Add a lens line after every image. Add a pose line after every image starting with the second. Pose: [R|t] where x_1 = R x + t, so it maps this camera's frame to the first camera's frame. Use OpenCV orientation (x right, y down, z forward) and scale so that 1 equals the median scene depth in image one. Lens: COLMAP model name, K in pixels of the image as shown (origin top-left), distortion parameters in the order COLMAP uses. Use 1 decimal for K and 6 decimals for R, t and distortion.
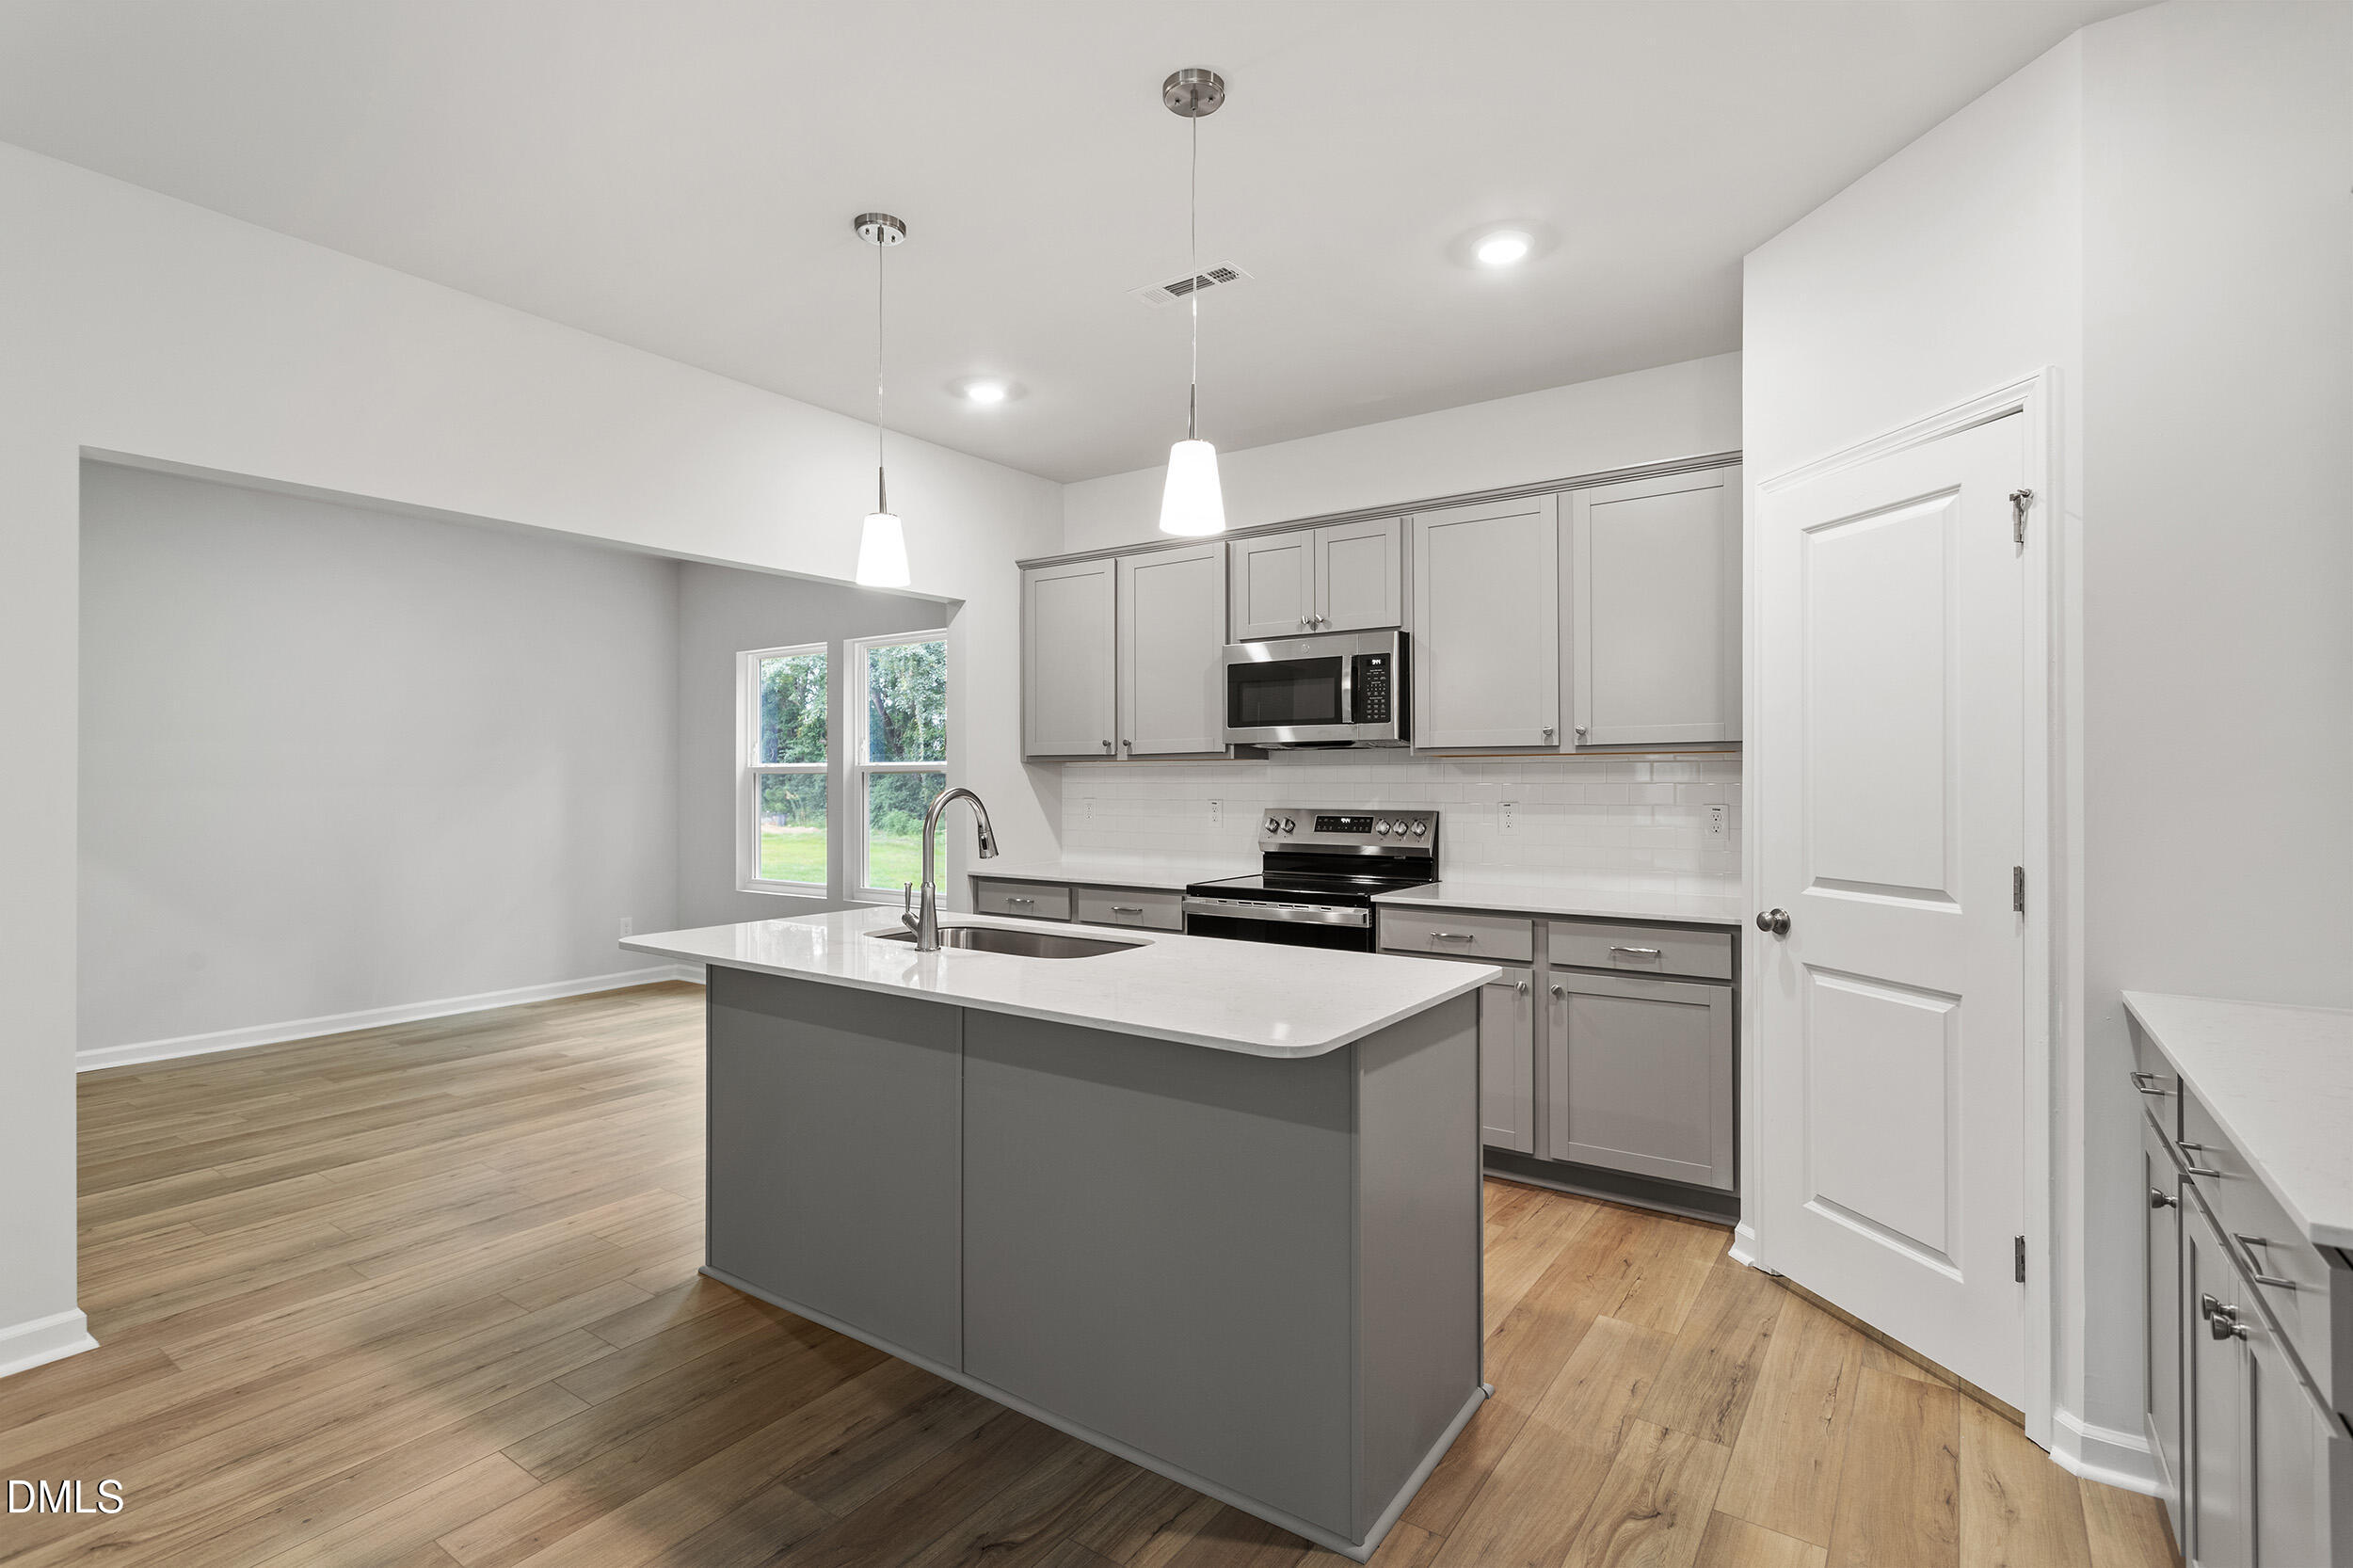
lens RADIAL K [[1126.2, 0, 1167.7], [0, 1126.2, 772.3], [0, 0, 1]] dist [0.007956, -0.001249]
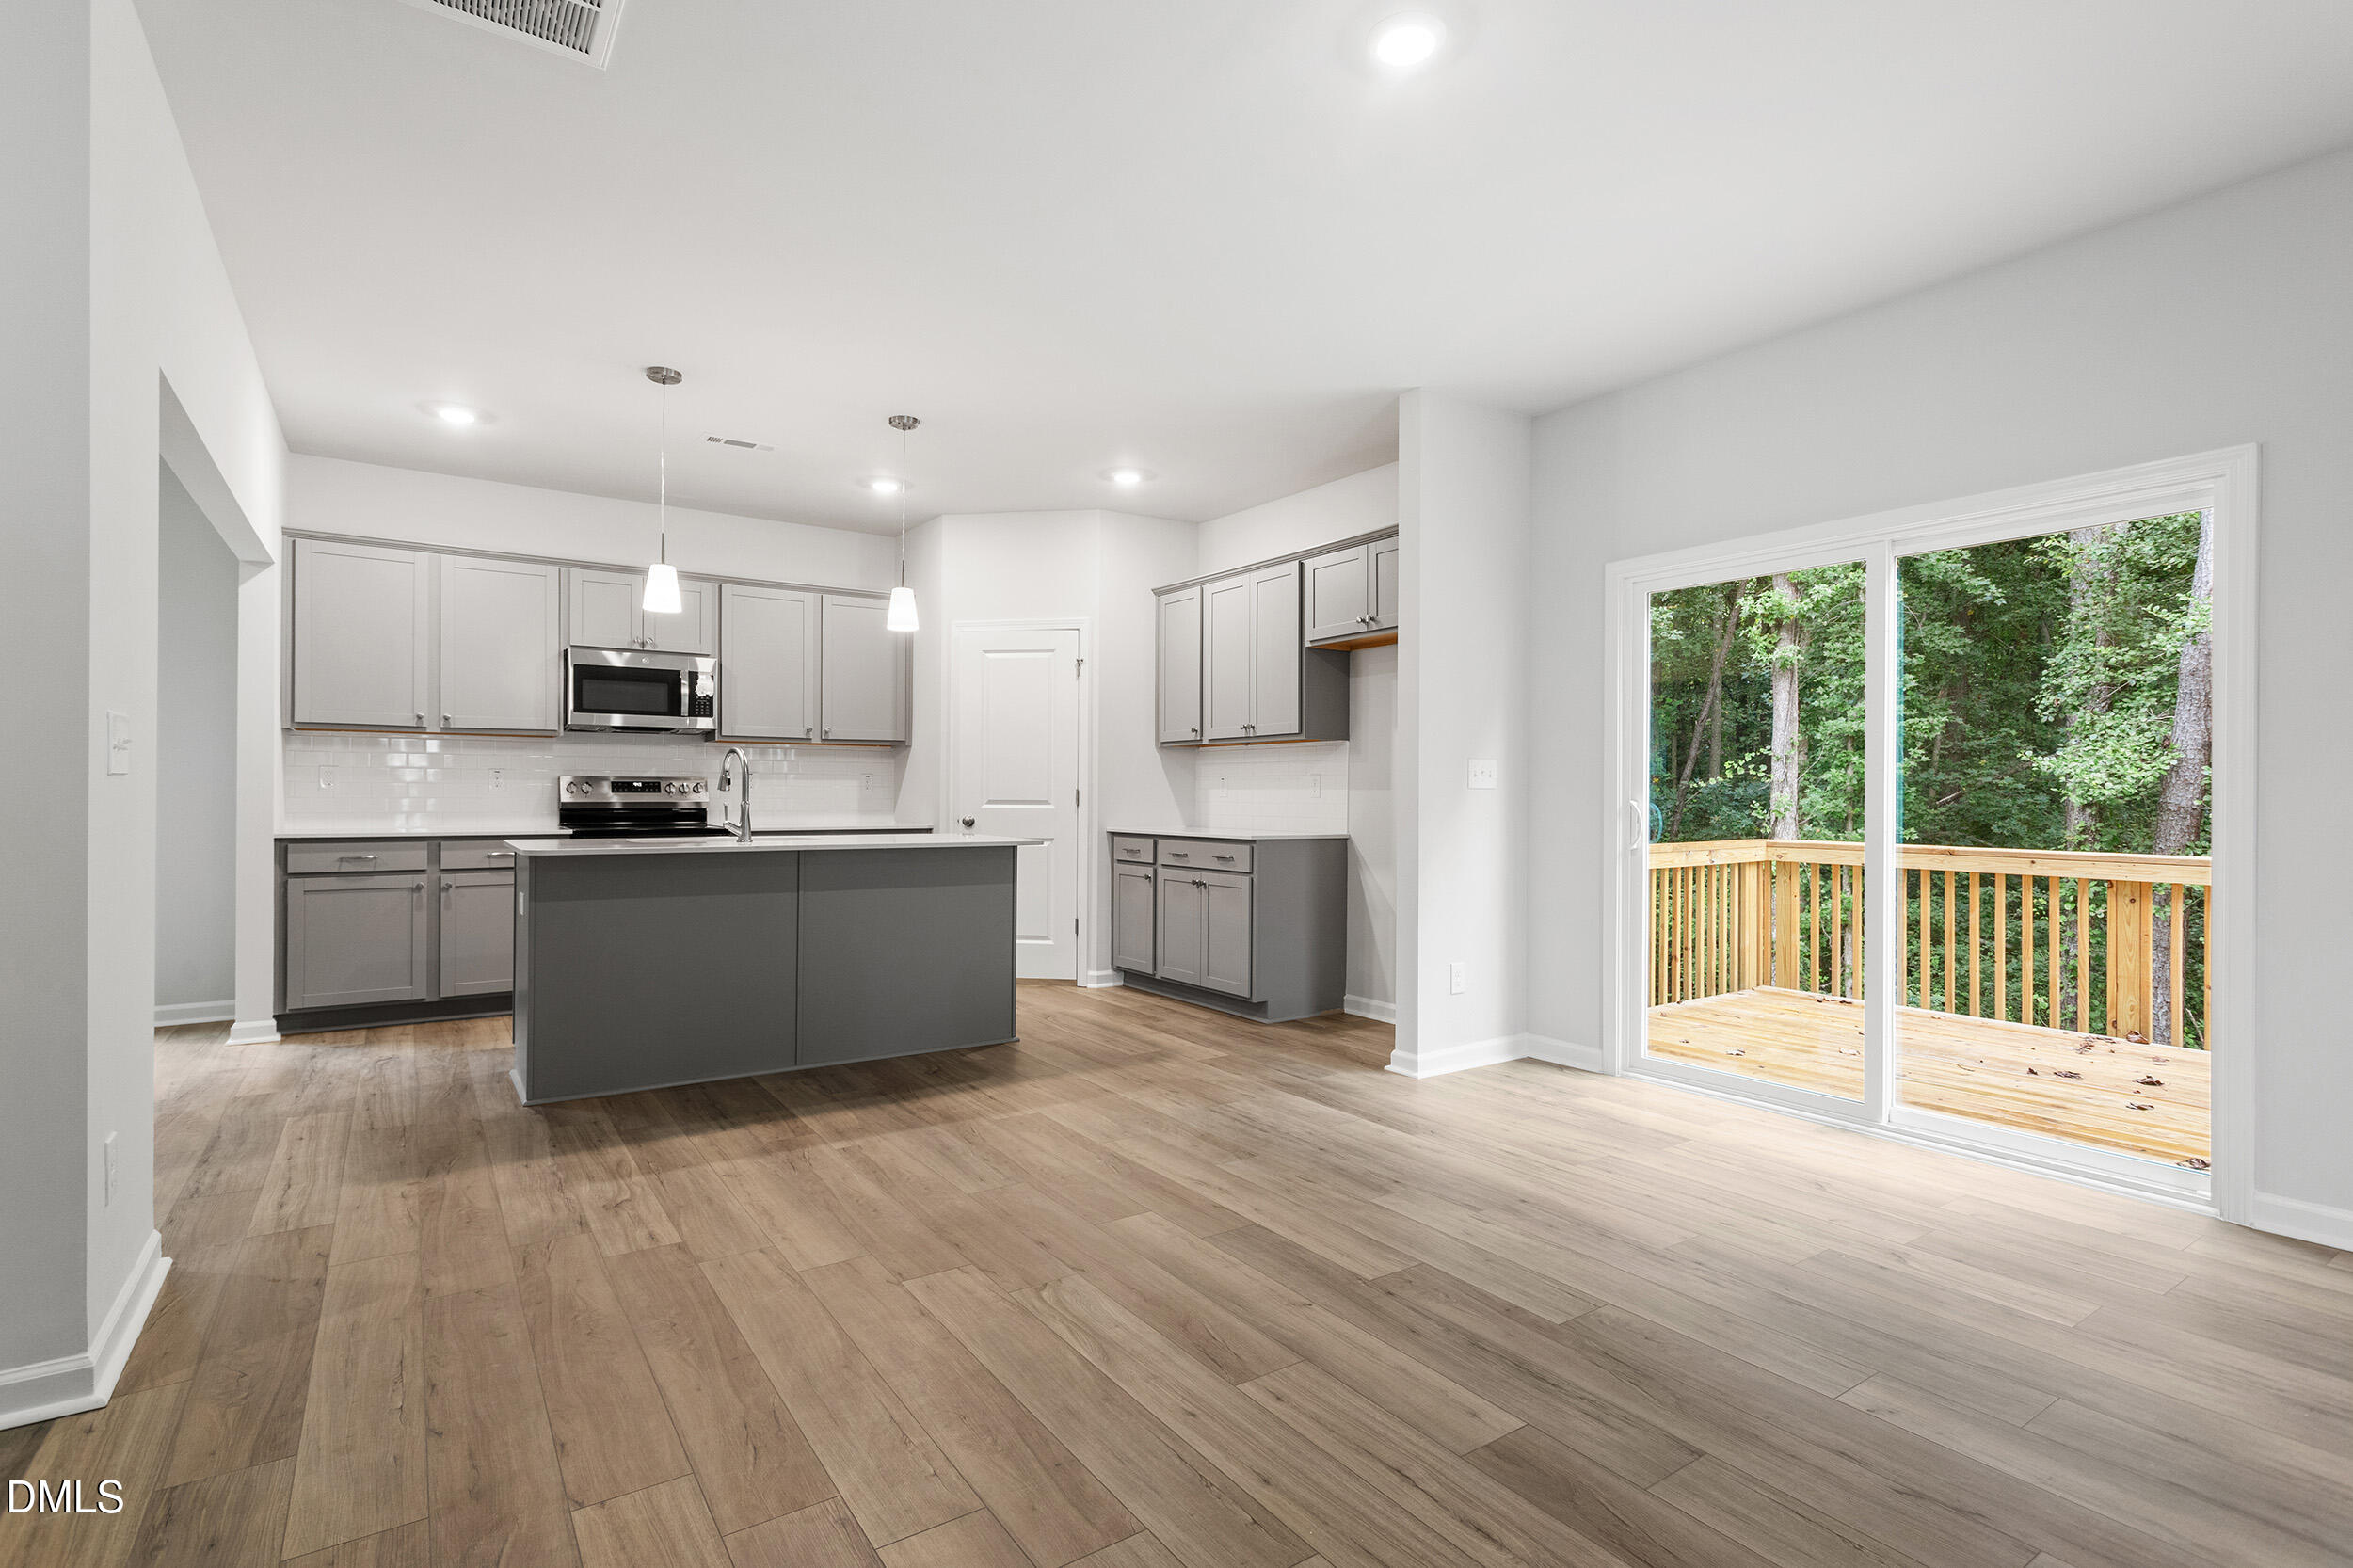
lens RADIAL K [[1126.2, 0, 1186.2], [0, 1126.2, 790.8], [0, 0, 1]] dist [0.007956, -0.001249]
pose [[0.339008, 0.004438, 0.940773, -1.611523], [-0.011450, 0.999934, -0.000591, 0.075543], [-0.940714, -0.010572, 0.339036, -0.199269]]
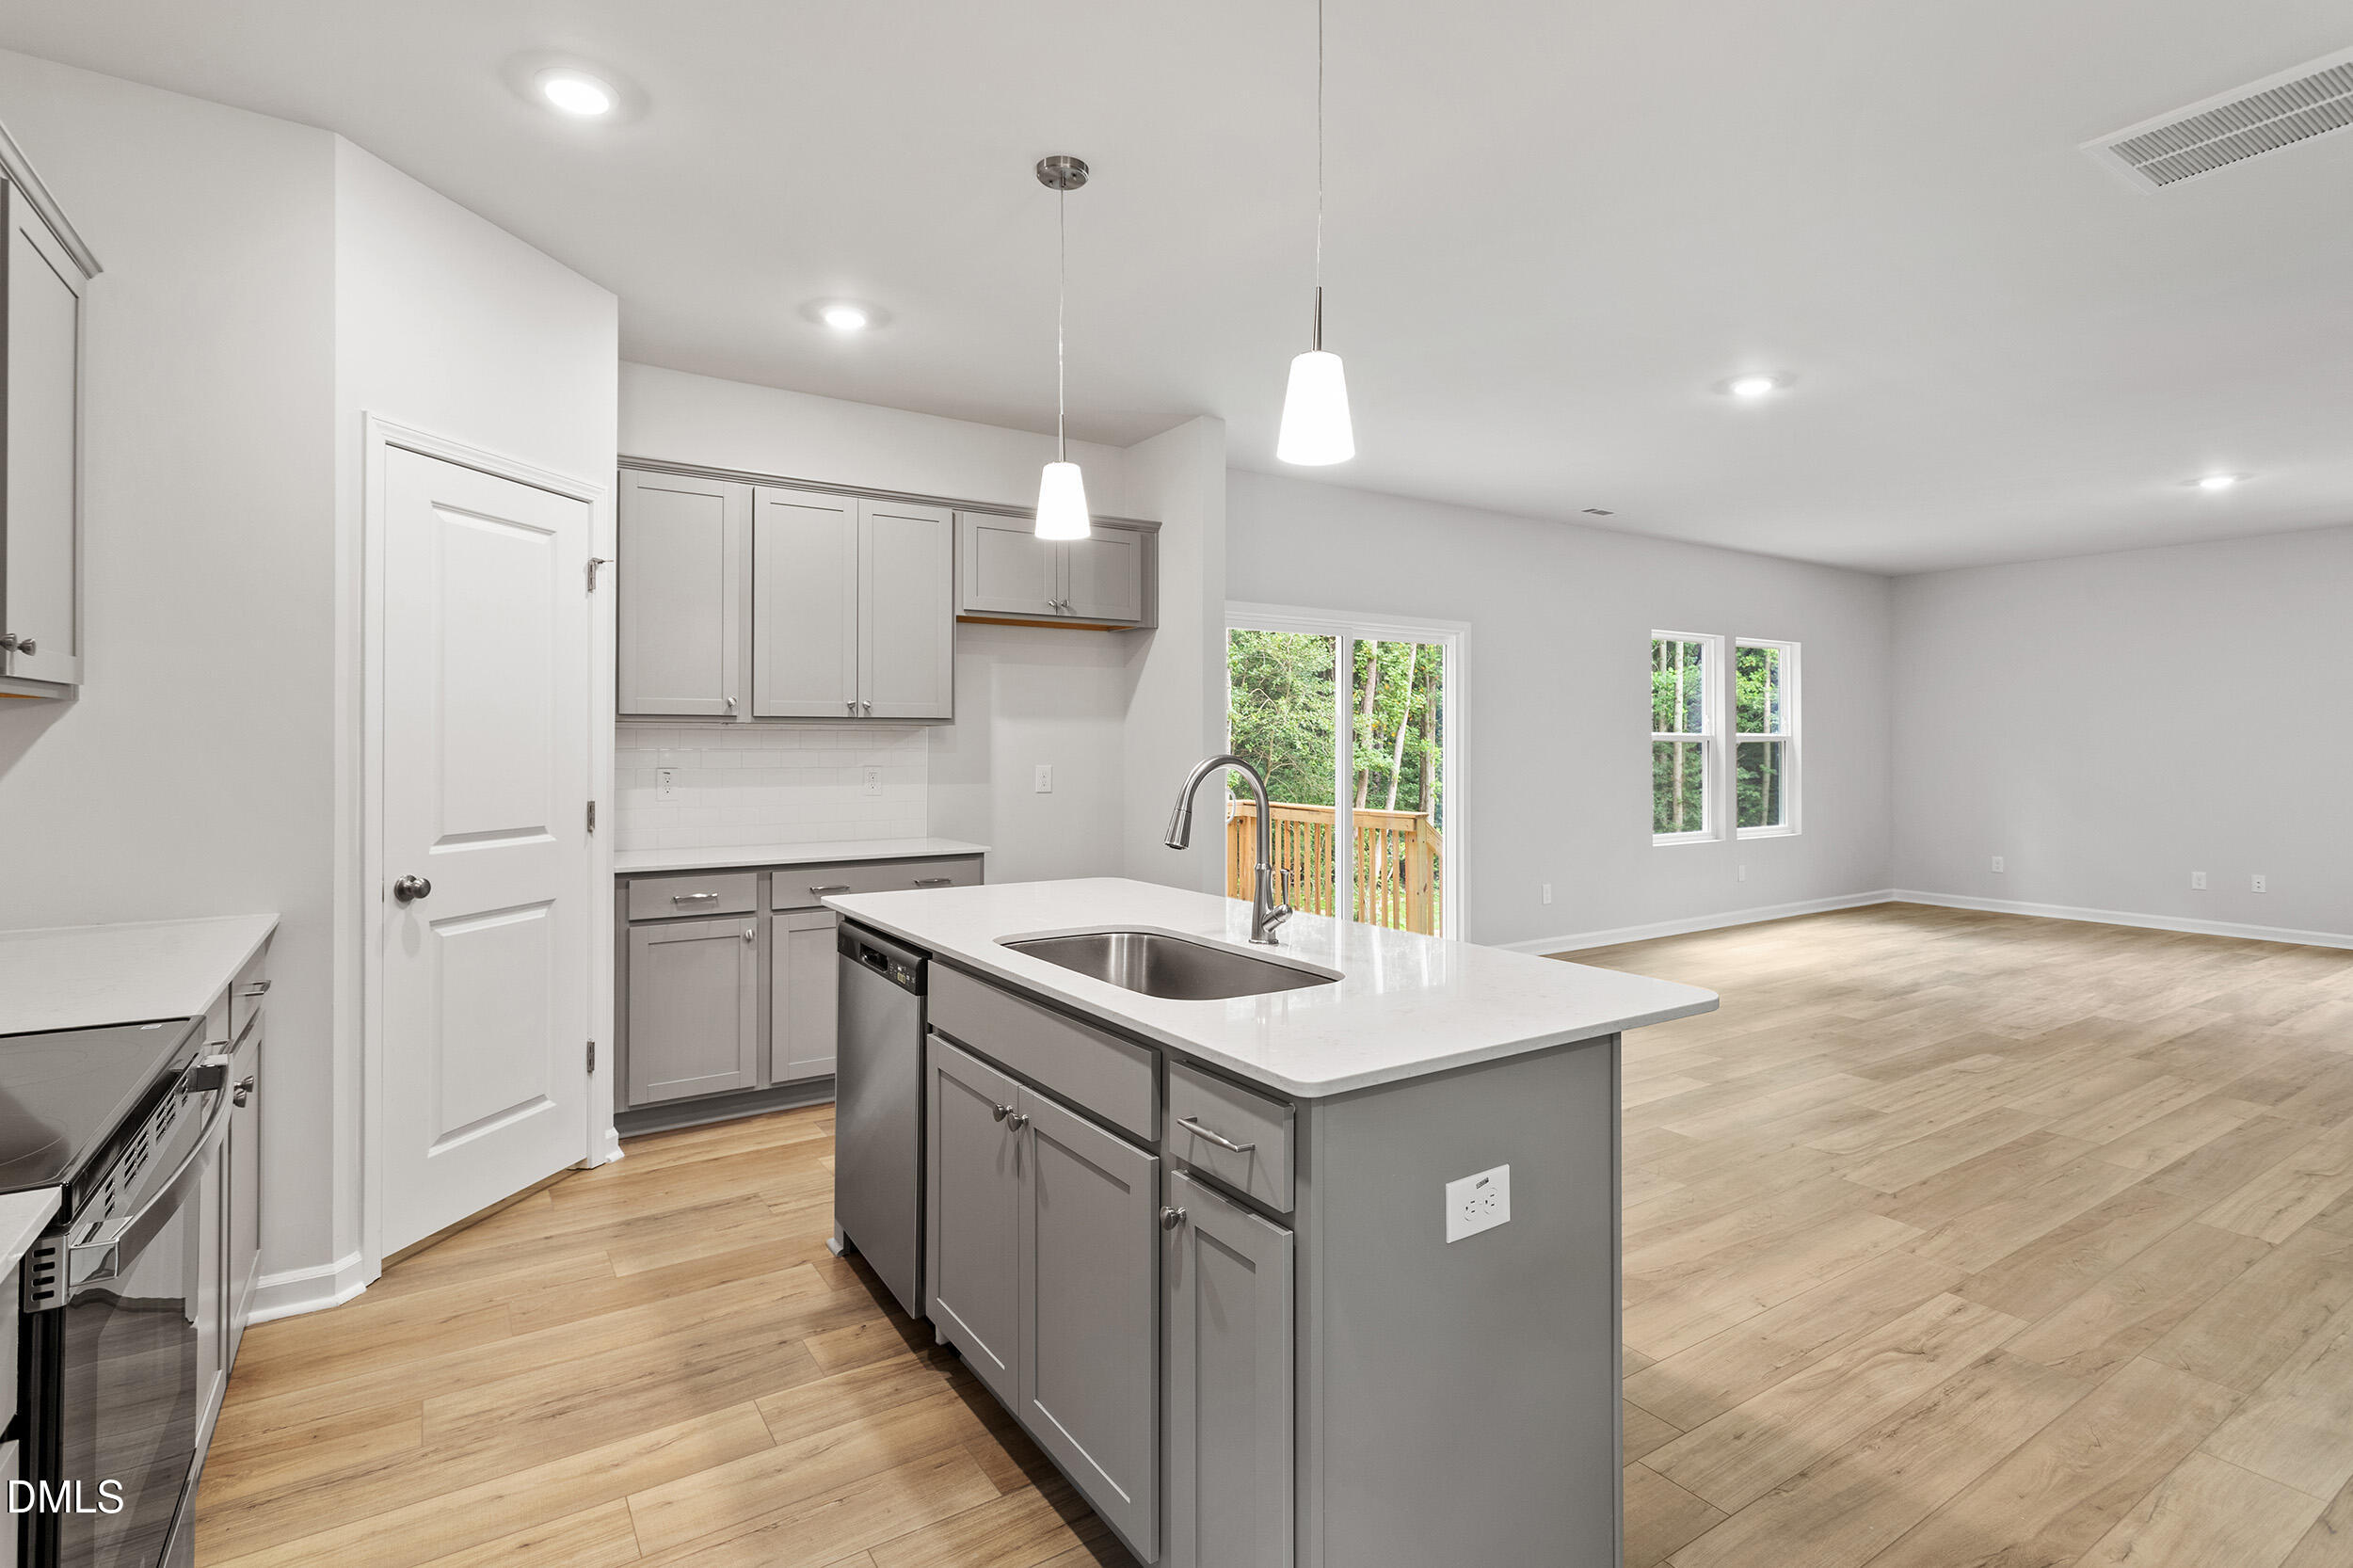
lens RADIAL K [[1126.2, 0, 1165.9], [0, 1126.2, 735.8], [0, 0, 1]] dist [0.007956, -0.001249]
pose [[-0.930938, 0.002010, 0.365171, -0.466486], [-0.003378, 0.999895, -0.014117, 0.011987], [-0.365161, -0.014376, -0.930833, 1.868202]]
